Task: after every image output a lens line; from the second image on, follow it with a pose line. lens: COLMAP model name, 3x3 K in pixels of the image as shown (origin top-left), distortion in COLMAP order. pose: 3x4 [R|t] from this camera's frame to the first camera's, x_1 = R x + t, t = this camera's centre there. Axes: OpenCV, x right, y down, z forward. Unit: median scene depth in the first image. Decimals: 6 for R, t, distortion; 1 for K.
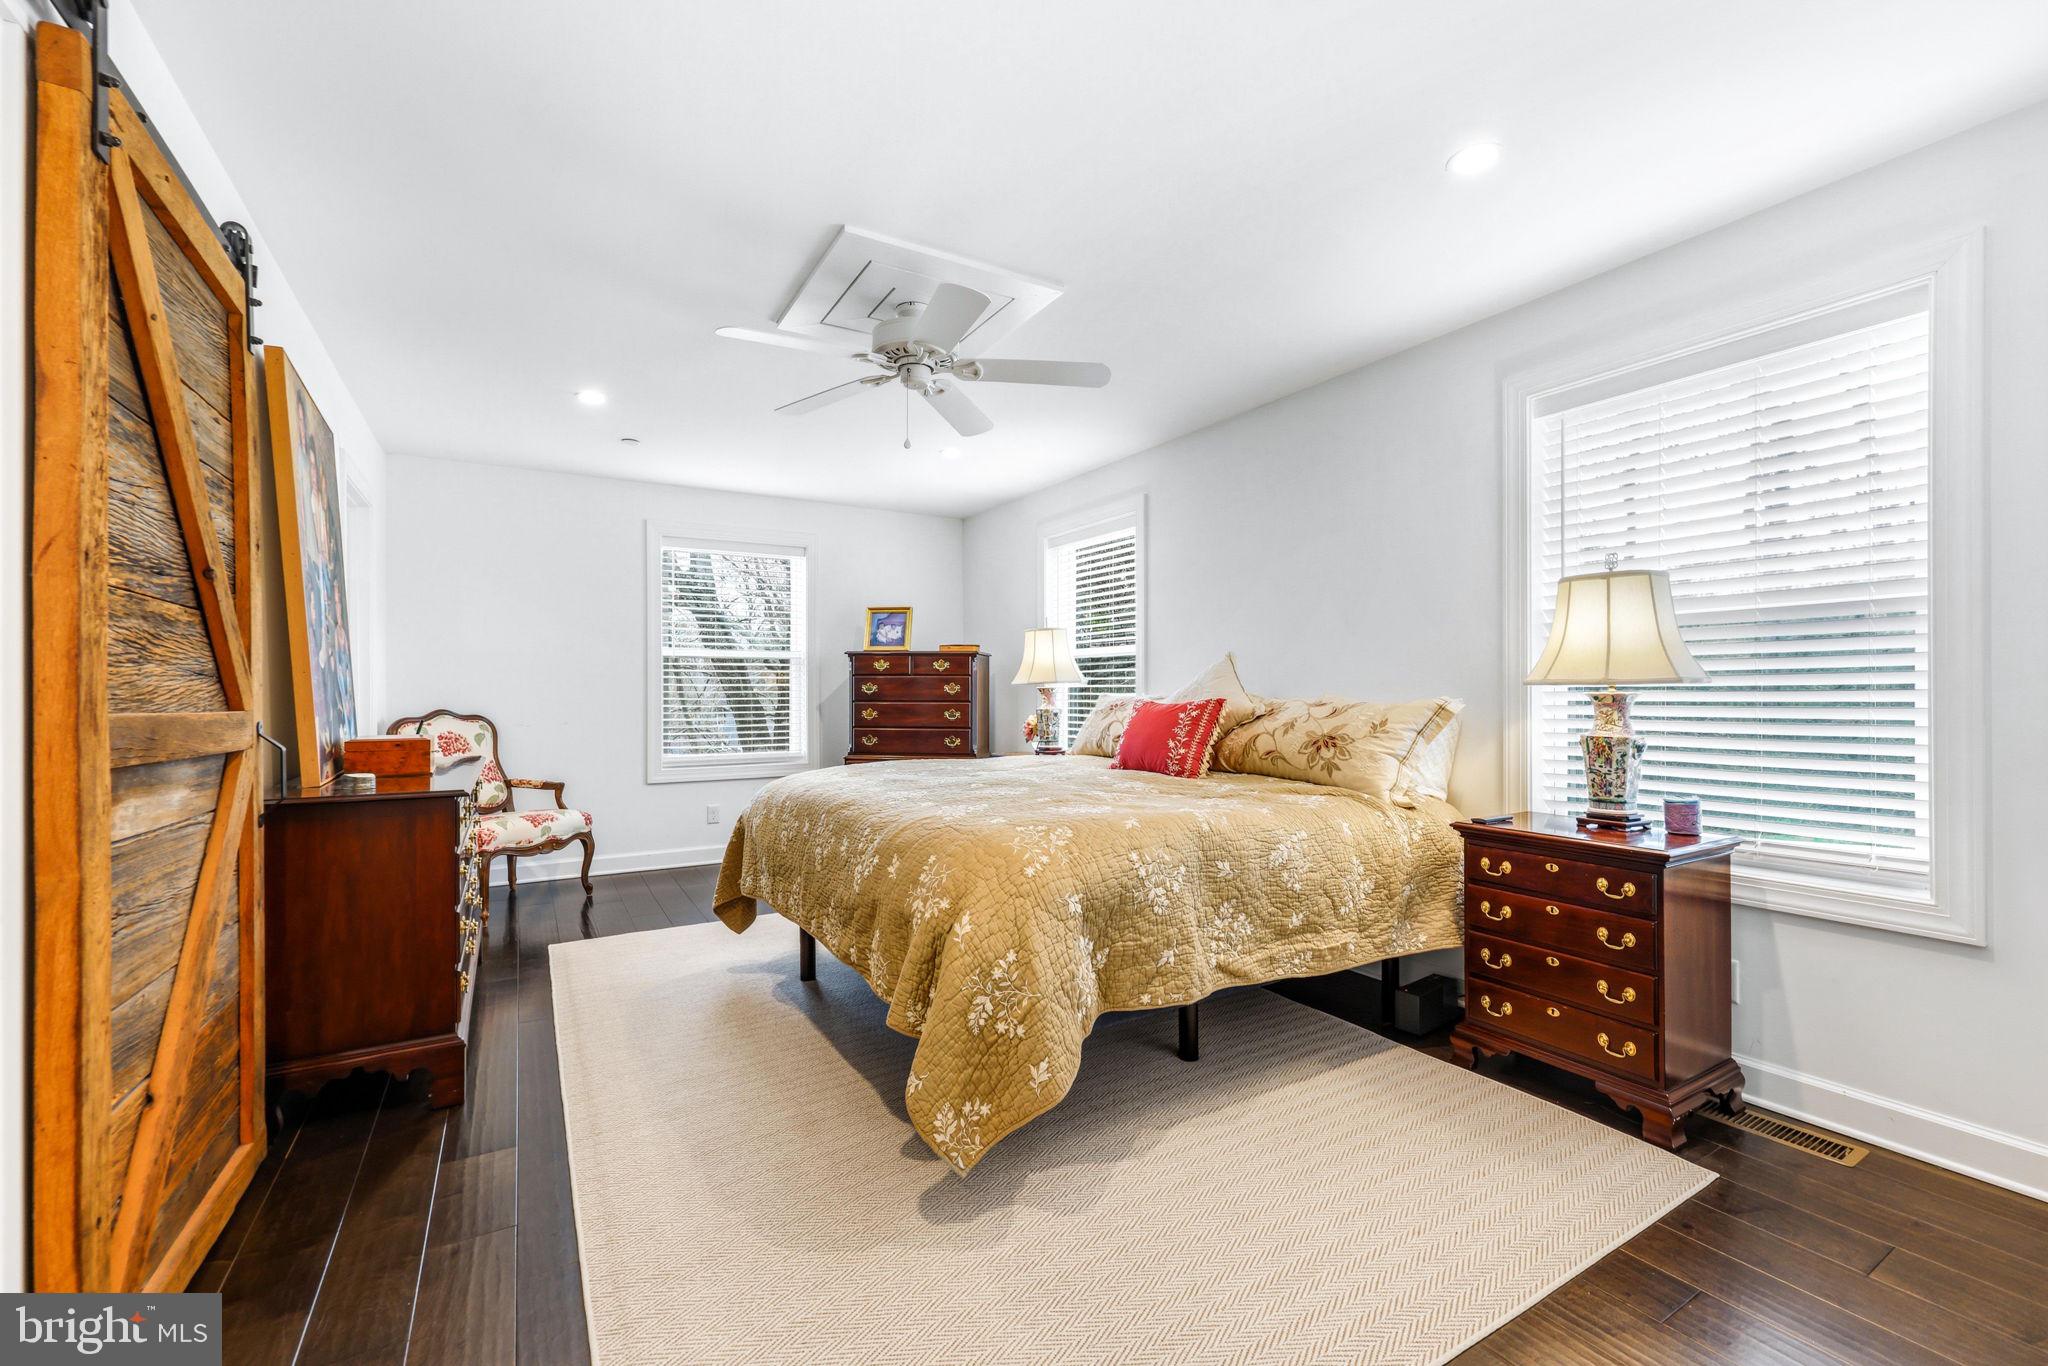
lens RADIAL K [[814.6, 0, 1010.5], [0, 814.6, 689.3], [0, 0, 1]] dist [0.001435, 0.000844]
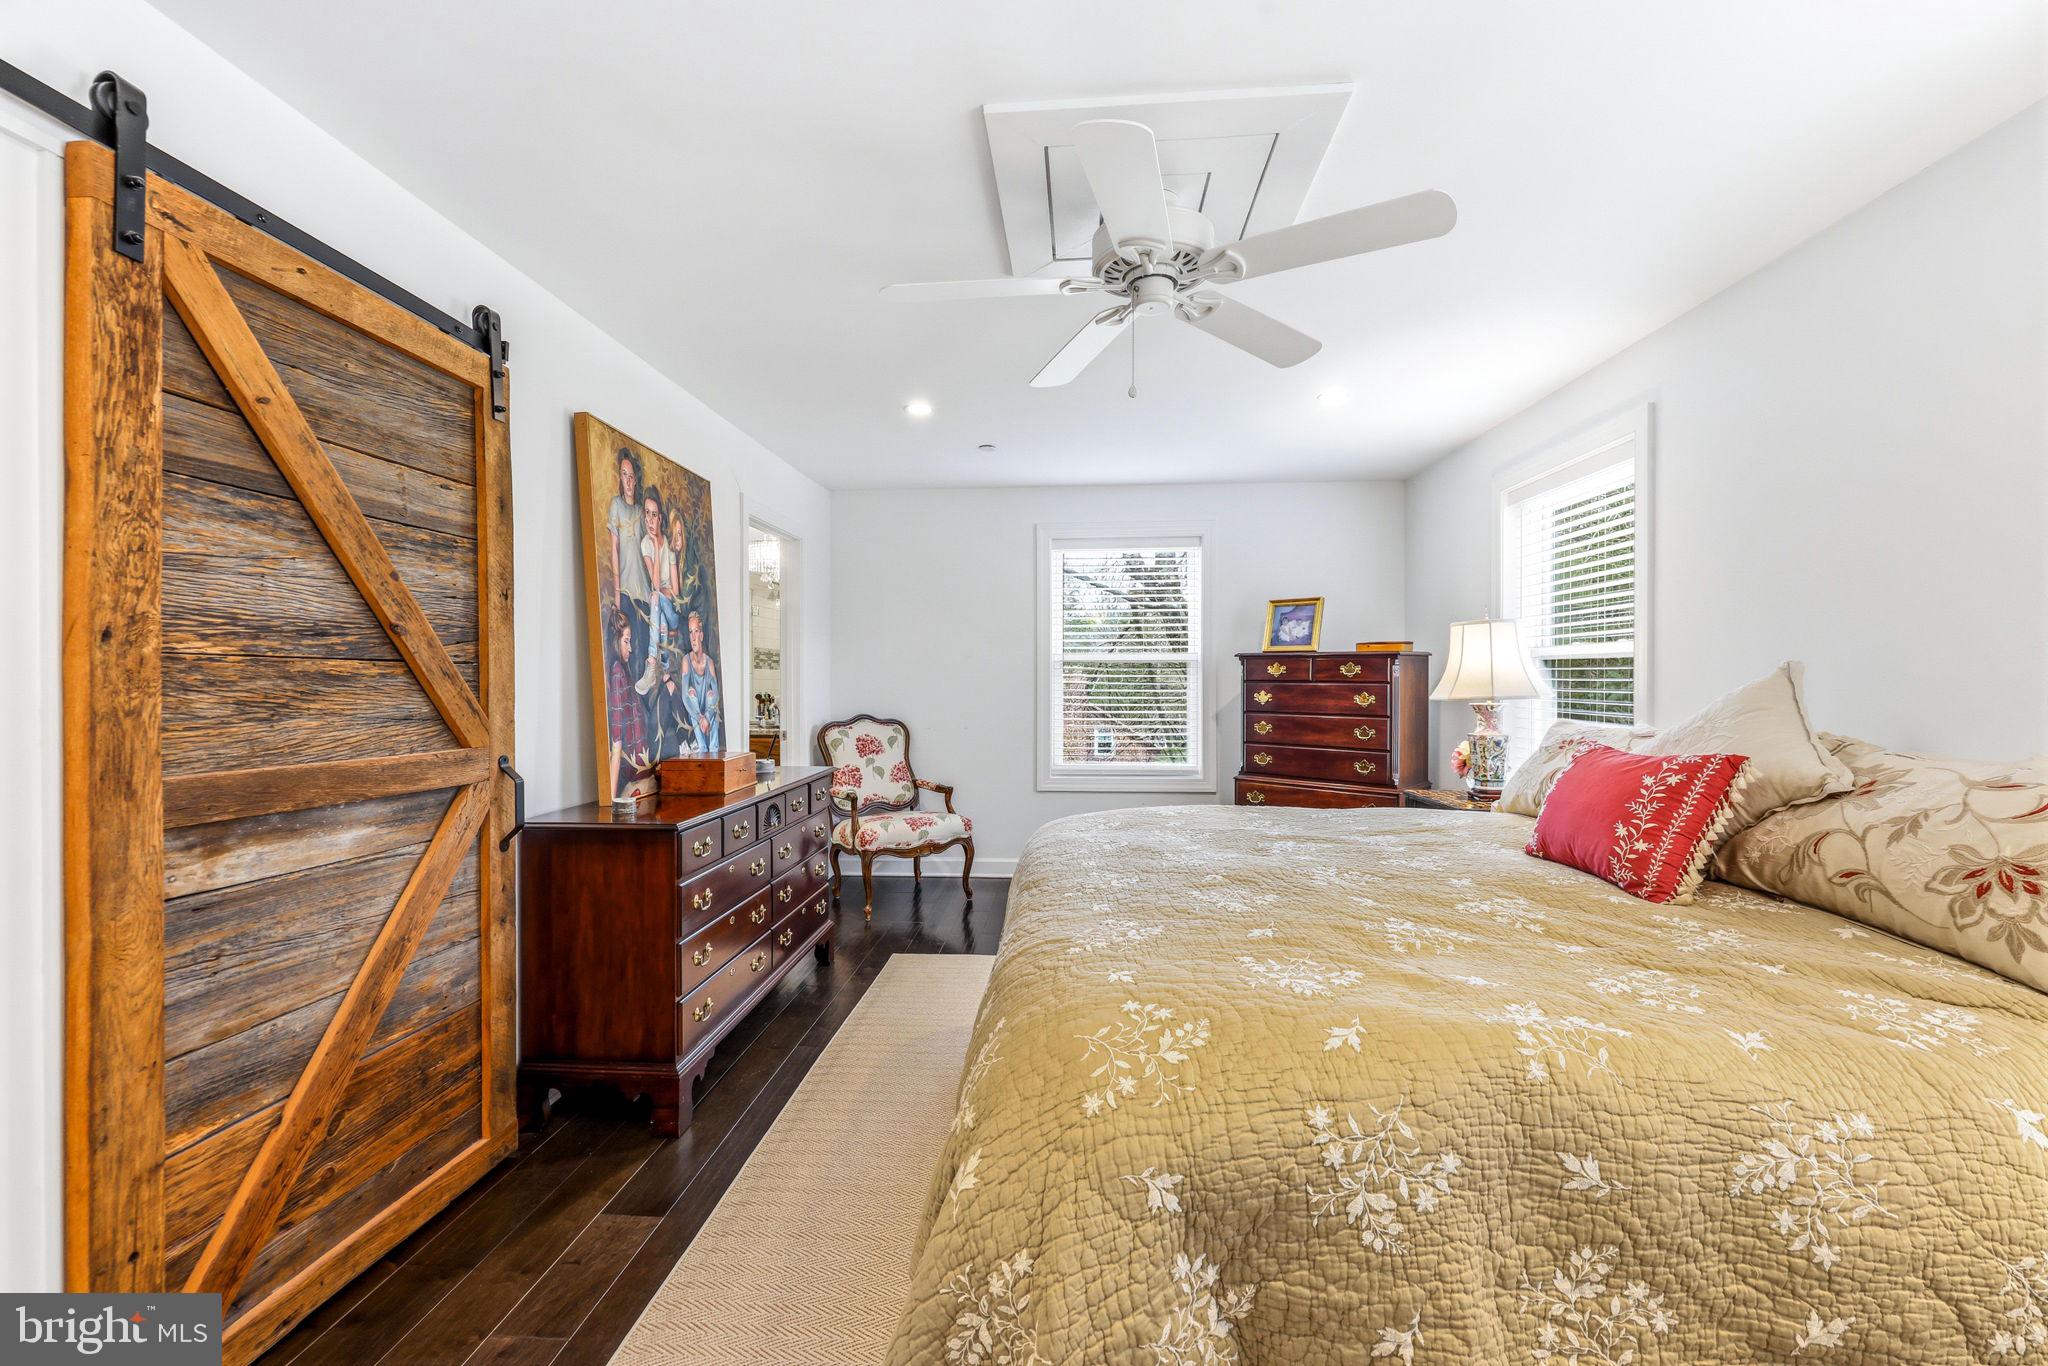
lens RADIAL K [[814.6, 0, 1035.1], [0, 814.6, 679.2], [0, 0, 1]] dist [0.001435, 0.000844]
pose [[0.829623, 0.002986, -0.558316, 0.184403], [-0.000244, 0.999988, 0.004986, -0.043714], [0.558324, -0.004000, 0.829613, 0.312114]]
